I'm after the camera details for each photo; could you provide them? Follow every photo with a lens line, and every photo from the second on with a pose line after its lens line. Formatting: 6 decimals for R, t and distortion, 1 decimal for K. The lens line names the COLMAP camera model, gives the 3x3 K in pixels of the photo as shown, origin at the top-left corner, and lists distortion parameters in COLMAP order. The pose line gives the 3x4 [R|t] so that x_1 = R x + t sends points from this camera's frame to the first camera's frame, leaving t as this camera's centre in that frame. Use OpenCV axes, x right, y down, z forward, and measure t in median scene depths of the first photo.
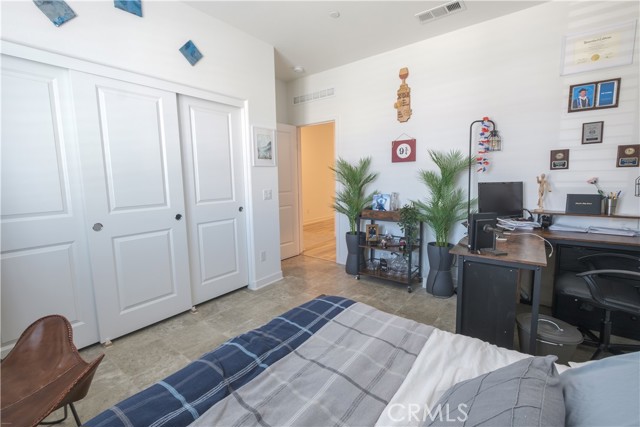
lens RADIAL K [[281.7, 0, 313.6], [0, 281.7, 212.3], [0, 0, 1]] dist [-0.008238, 0.001558]
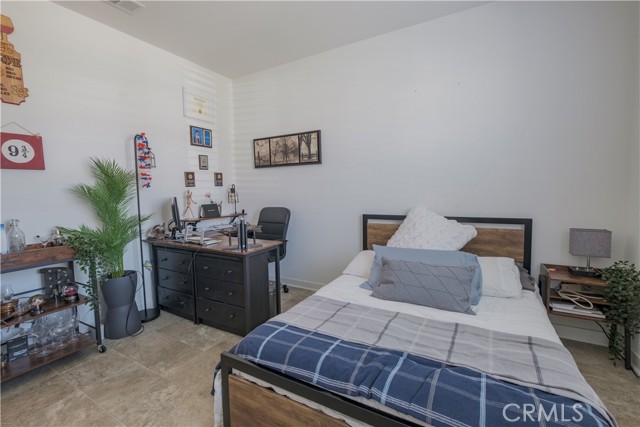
lens RADIAL K [[281.7, 0, 315.2], [0, 281.7, 213.6], [0, 0, 1]] dist [-0.008238, 0.001558]
pose [[-0.156736, -0.065569, 0.985462, -0.522283], [0.140252, 0.986204, 0.087925, -0.063205], [-0.977631, 0.151994, -0.145378, 0.637969]]
